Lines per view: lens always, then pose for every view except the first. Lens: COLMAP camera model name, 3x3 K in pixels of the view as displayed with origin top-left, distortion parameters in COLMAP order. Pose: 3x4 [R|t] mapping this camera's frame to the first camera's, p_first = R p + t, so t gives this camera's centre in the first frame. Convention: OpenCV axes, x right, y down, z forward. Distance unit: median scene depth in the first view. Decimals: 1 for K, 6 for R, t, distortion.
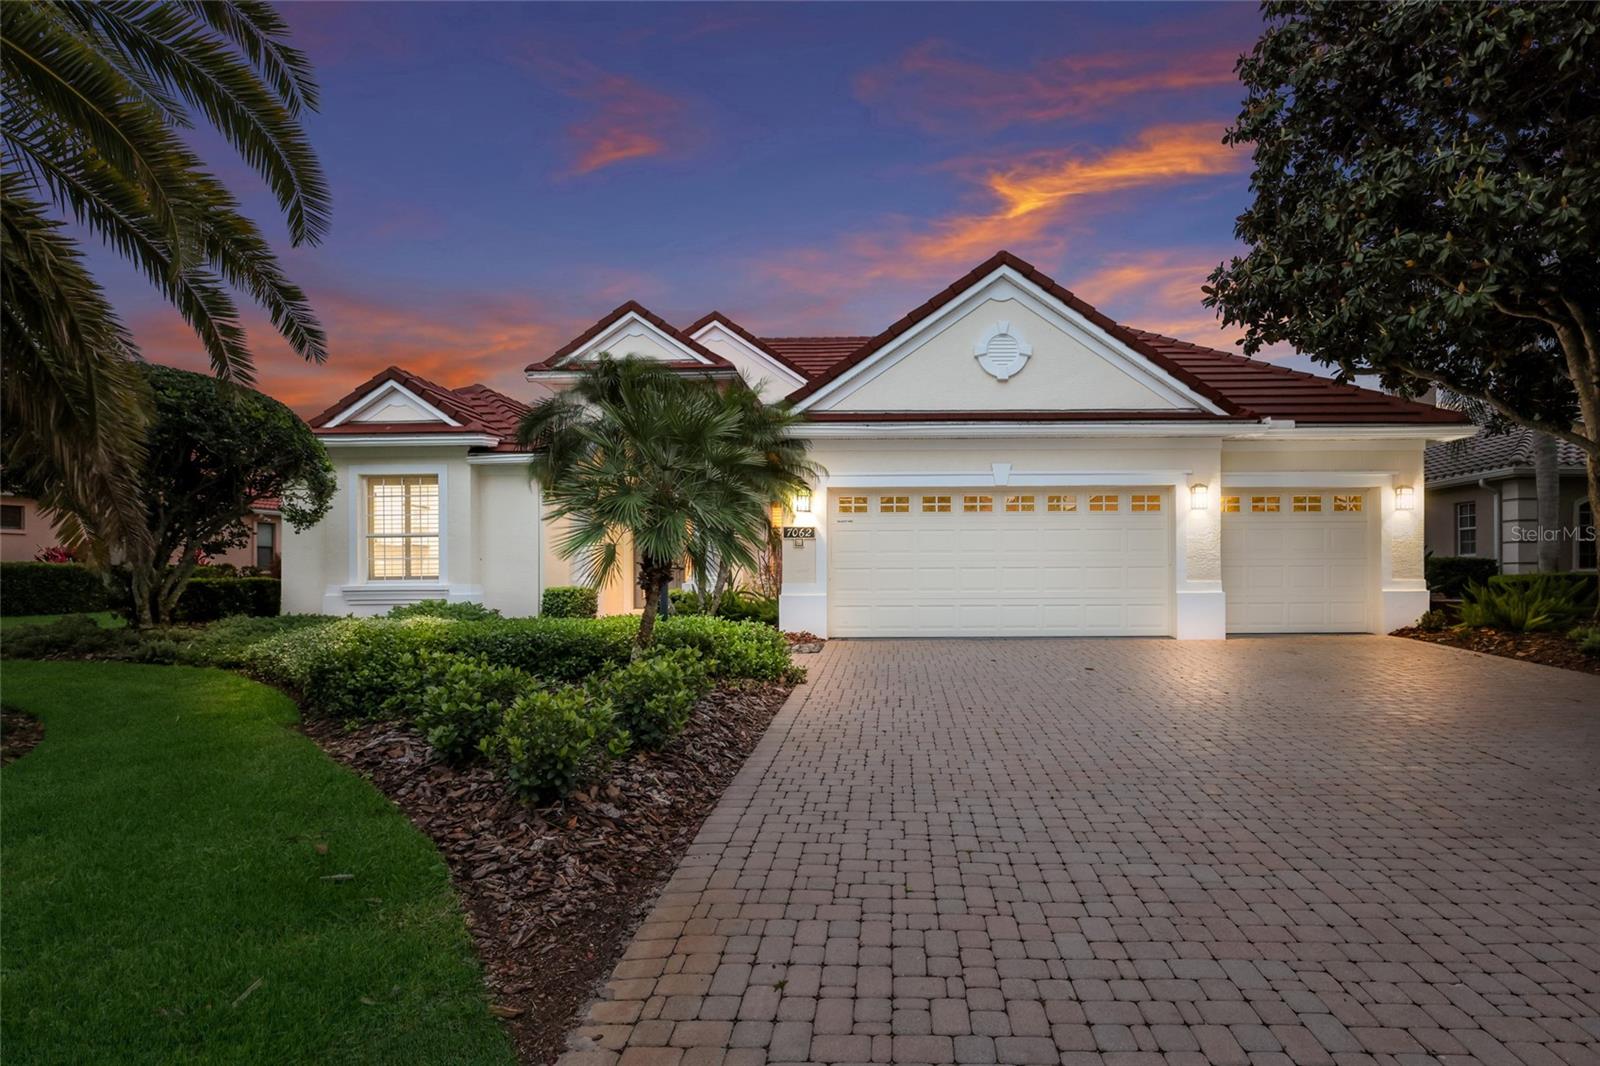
lens RADIAL K [[716.2, 0, 801.6], [0, 716.2, 533.4], [0, 0, 1]] dist [-0.003072, -0.000124]
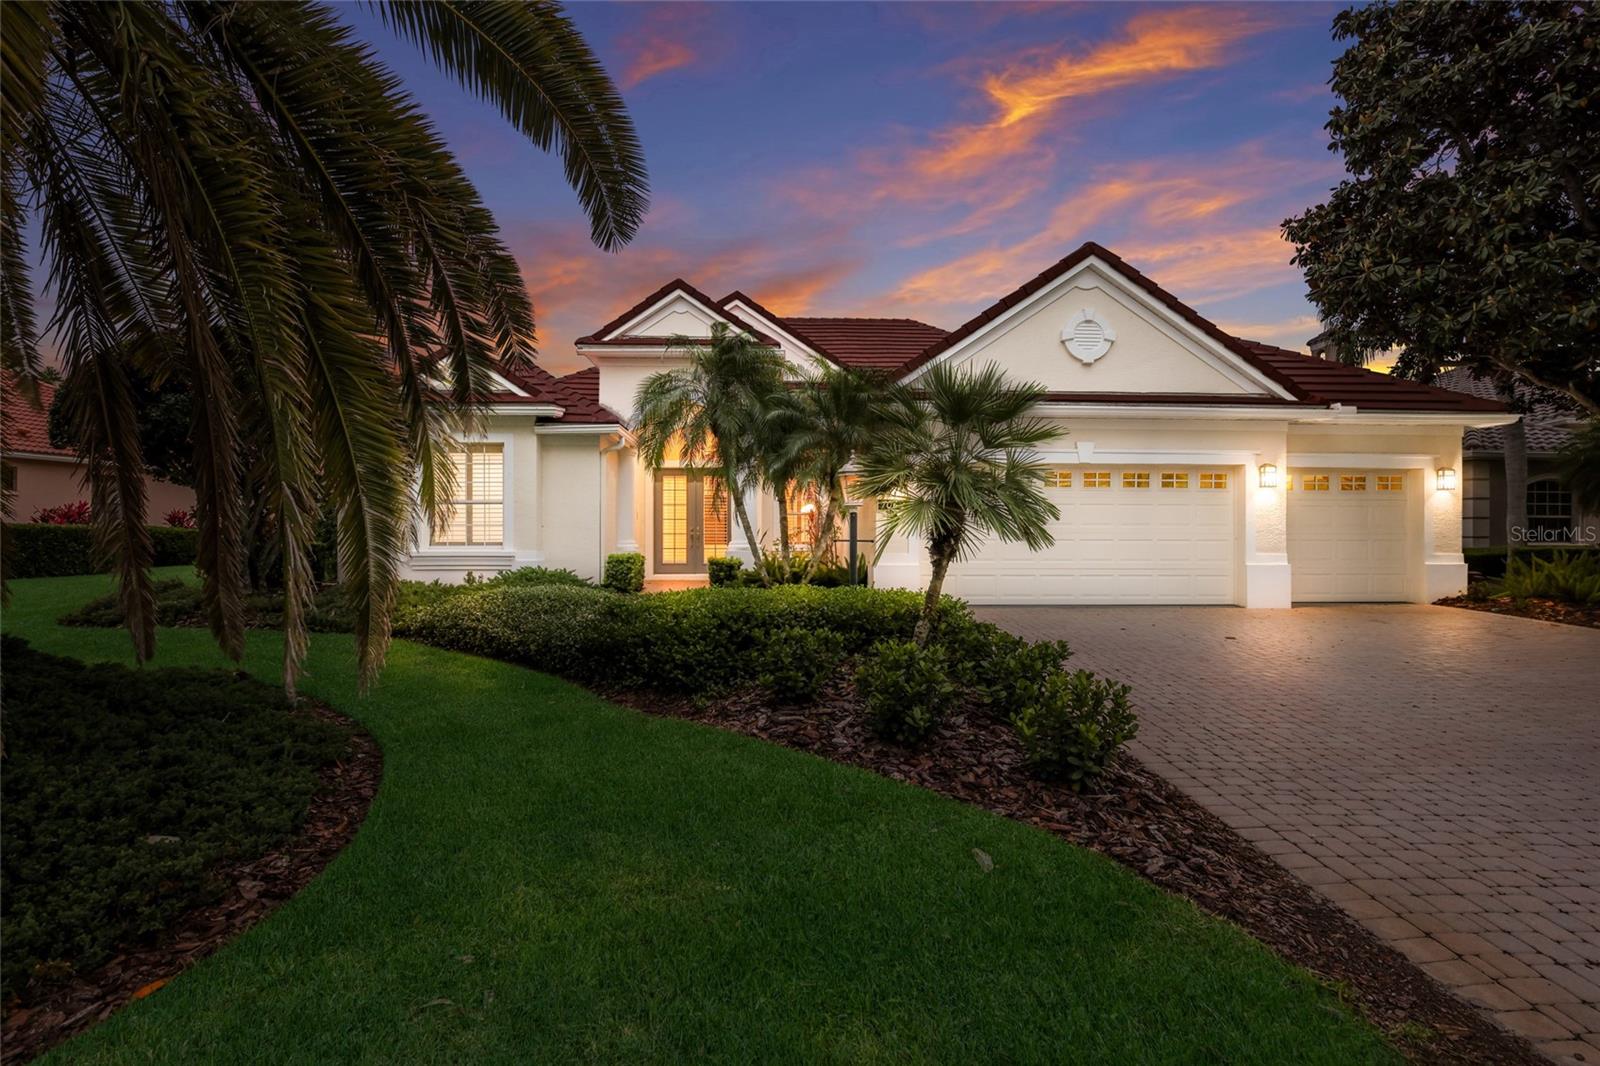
lens RADIAL K [[678.5, 0, 795.5], [0, 678.5, 500.8], [0, 0, 1]] dist [-0.001414, -0.000155]
pose [[0.998714, 0.011544, 0.049374, -0.200637], [-0.011350, 0.999927, -0.004213, -0.000804], [-0.049419, 0.003648, 0.998771, 0.014298]]
